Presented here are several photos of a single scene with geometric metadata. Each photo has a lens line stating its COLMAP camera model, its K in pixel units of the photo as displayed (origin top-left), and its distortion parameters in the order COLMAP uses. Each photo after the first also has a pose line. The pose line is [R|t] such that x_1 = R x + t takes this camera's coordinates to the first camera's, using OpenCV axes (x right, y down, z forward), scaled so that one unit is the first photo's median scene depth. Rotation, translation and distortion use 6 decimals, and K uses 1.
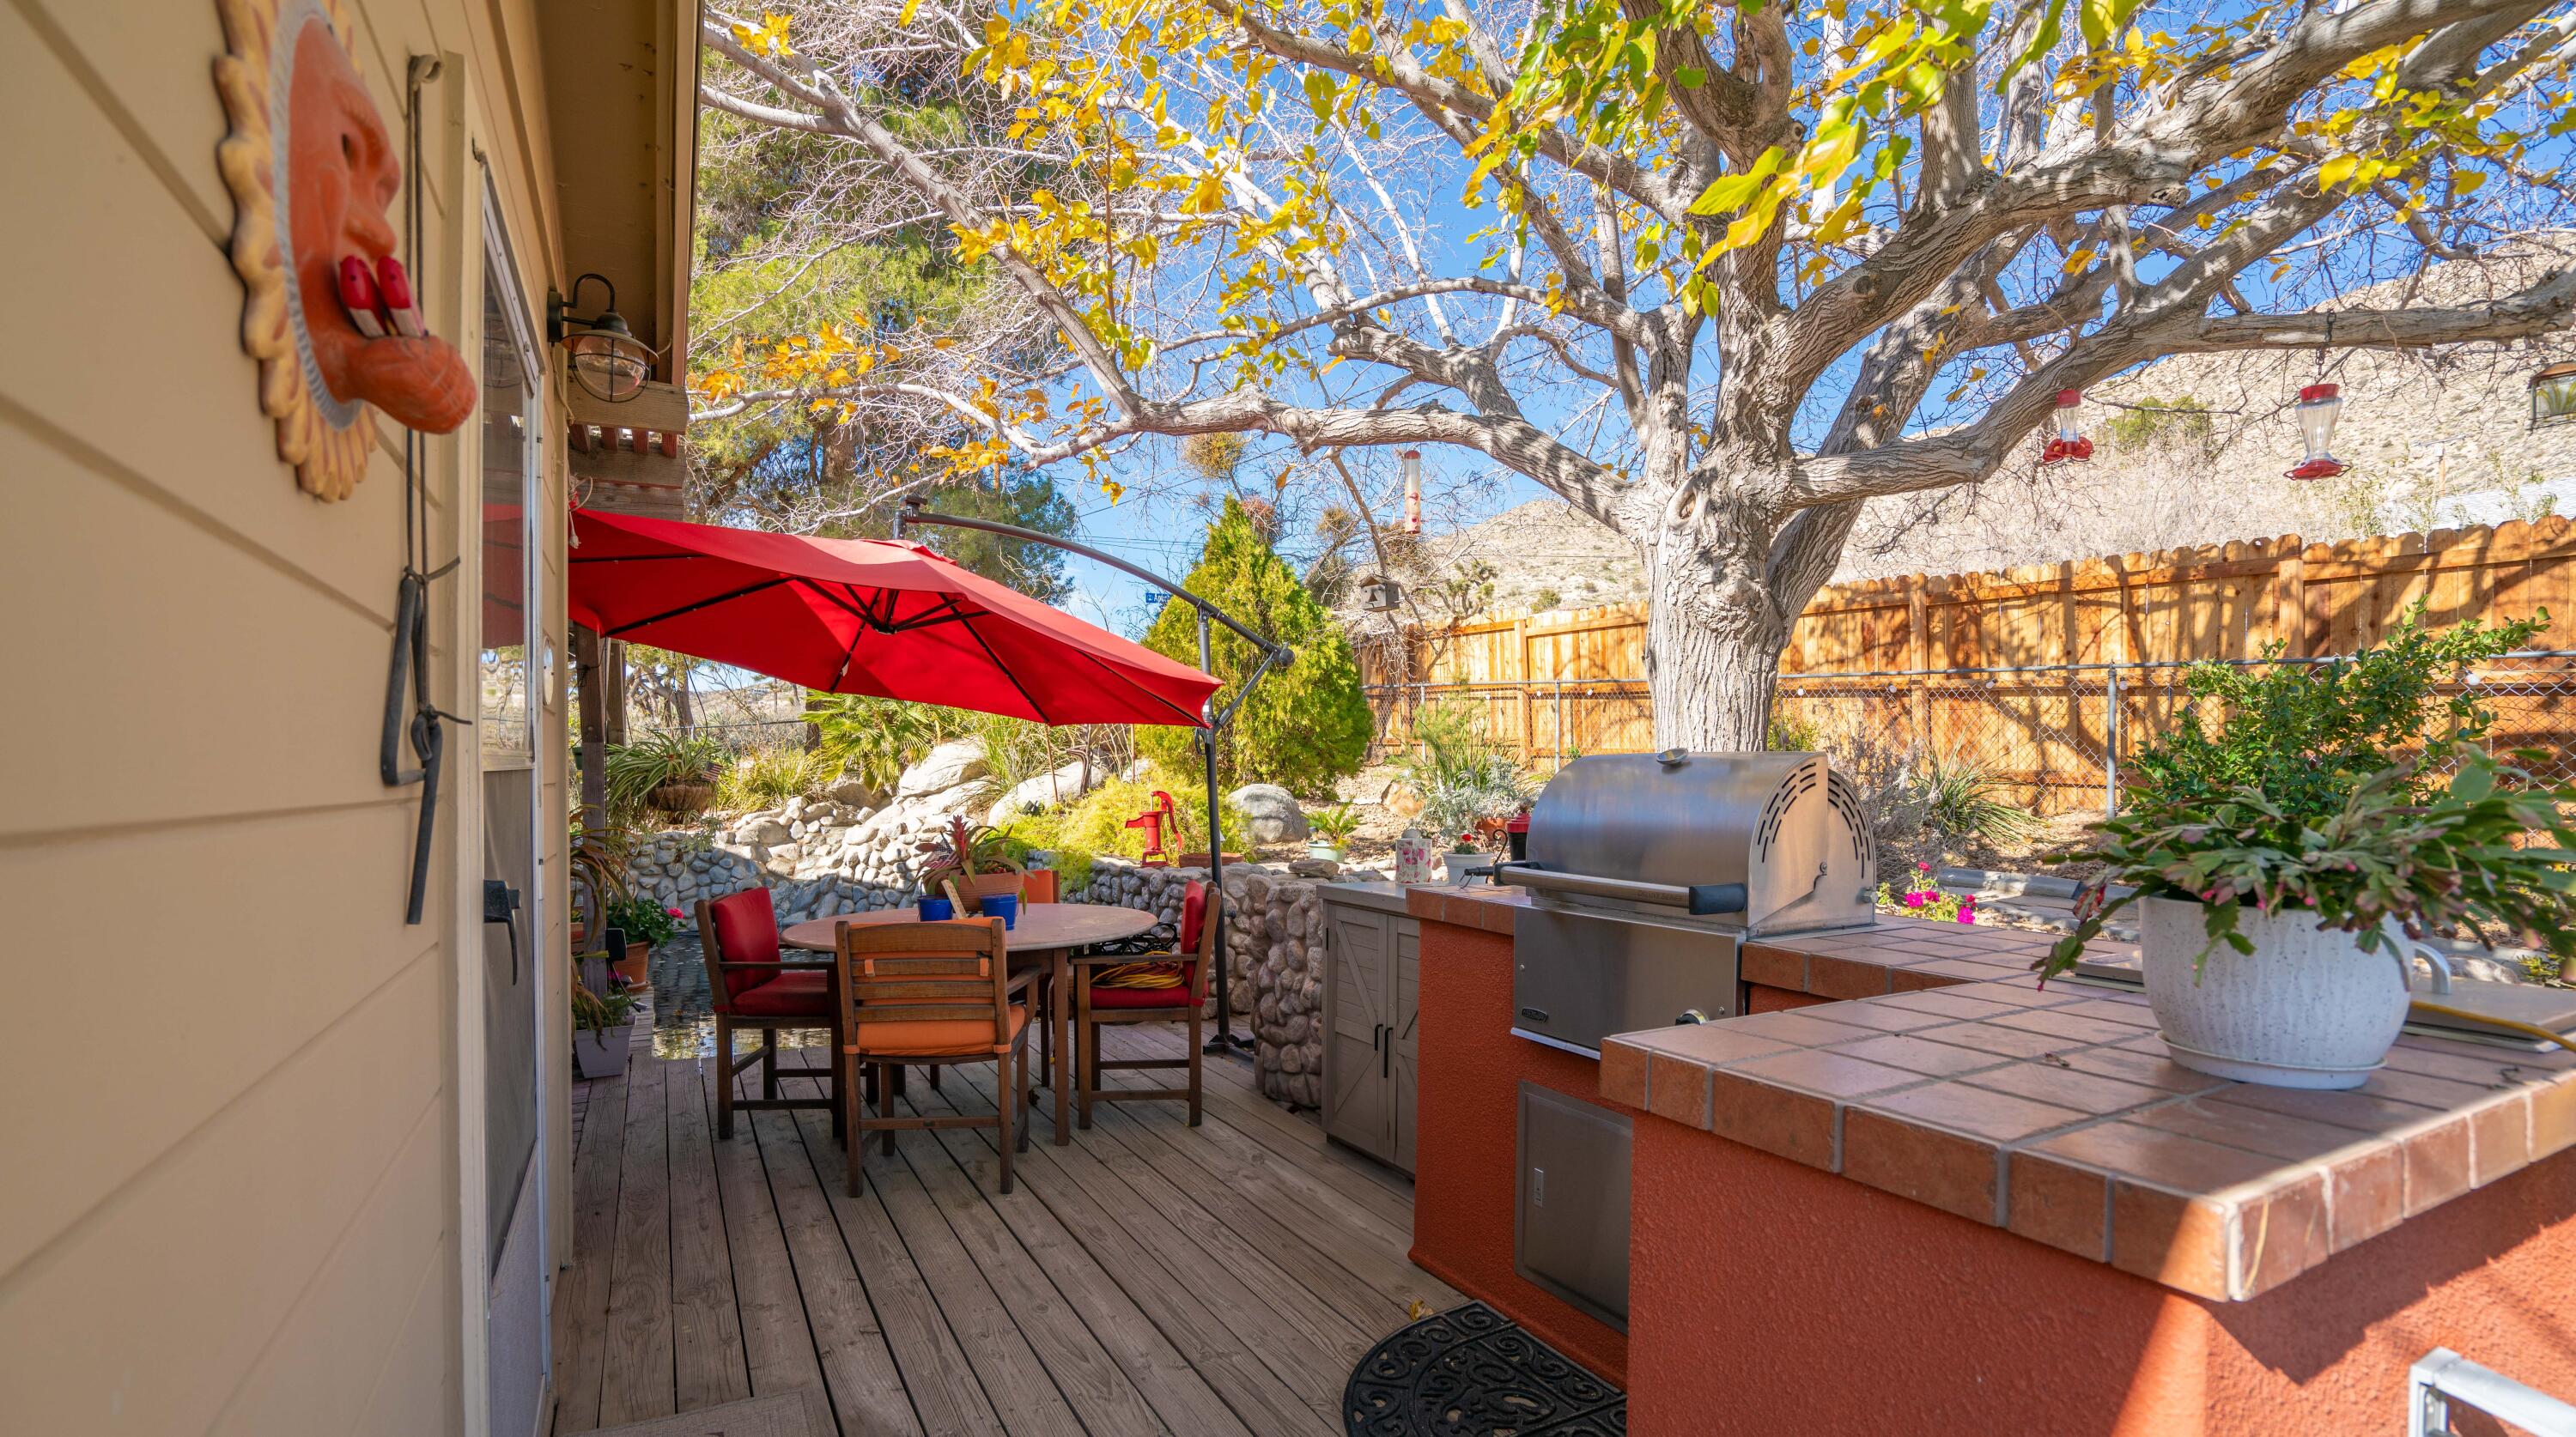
lens RADIAL K [[1191.4, 0, 1304.8], [0, 1191.4, 781.0], [0, 0, 1]] dist [-0.038117, -0.000159]
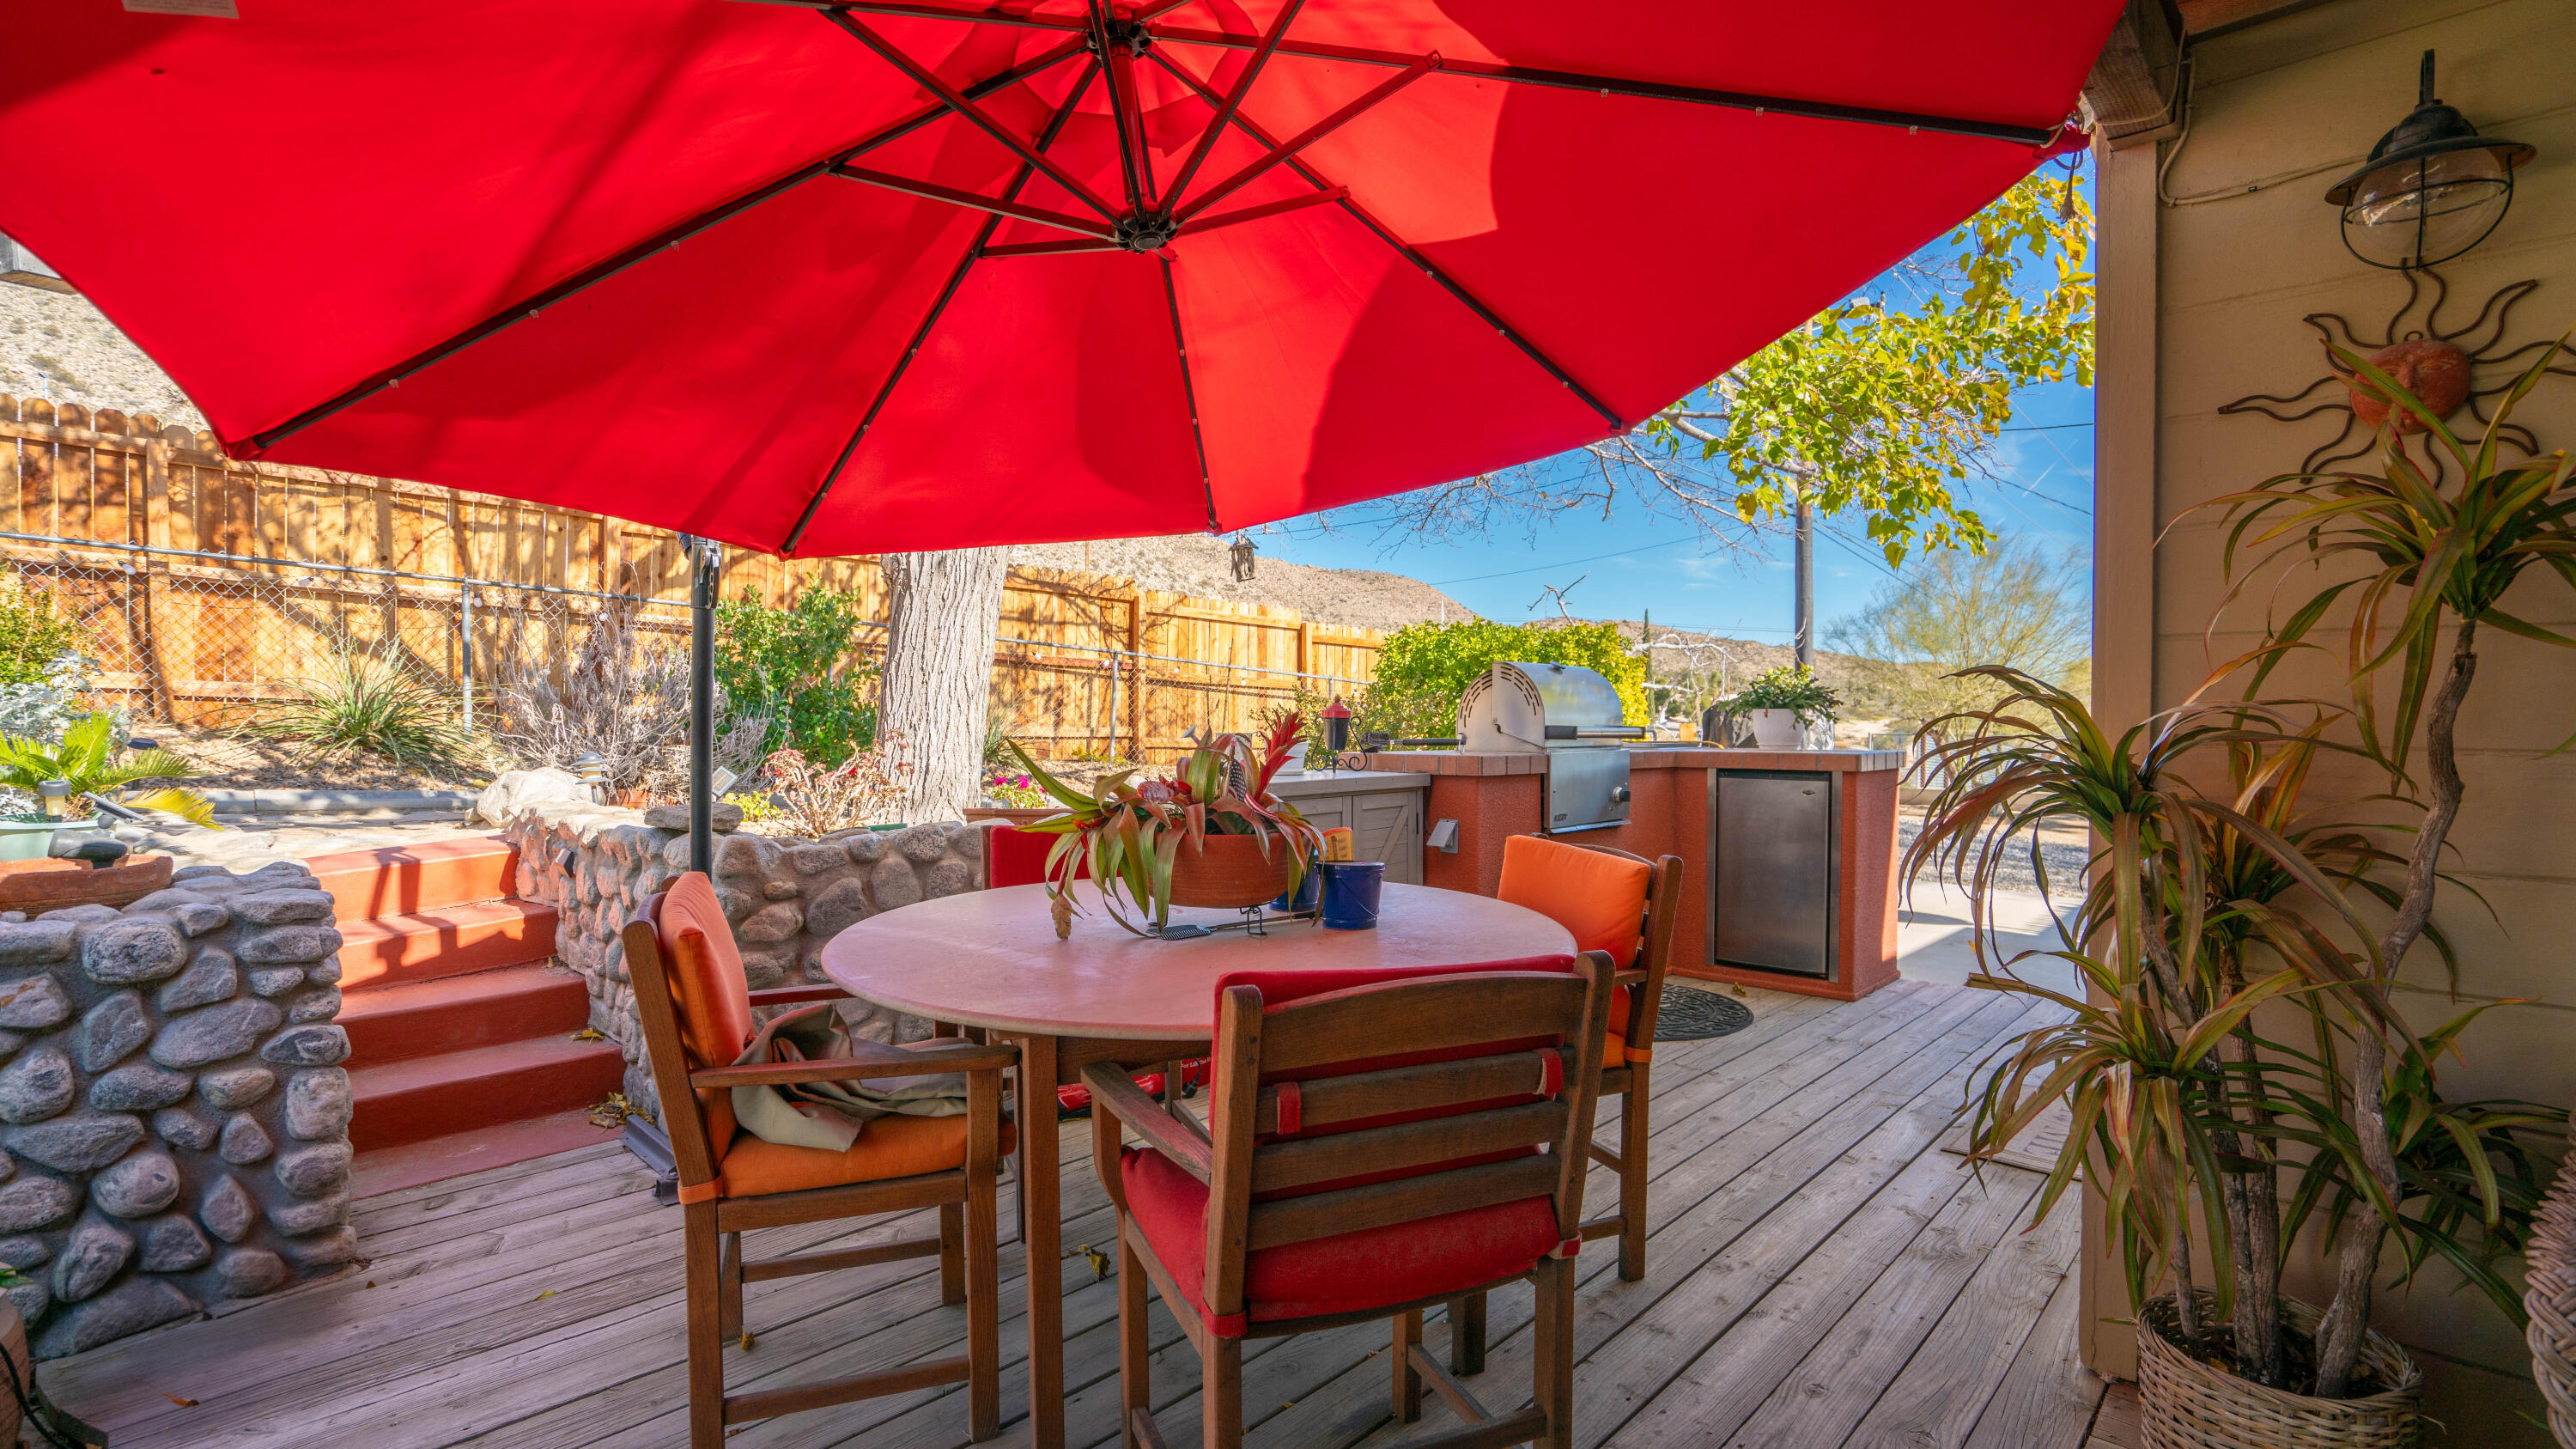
lens RADIAL K [[1191.8, 0, 1284.9], [0, 1191.8, 724.0], [0, 0, 1]] dist [-0.038117, -0.000159]
pose [[-0.302414, -0.004678, 0.953165, -0.439121], [0.004775, 0.999968, 0.006423, 0.017264], [-0.953165, 0.006493, -0.302382, 0.640416]]
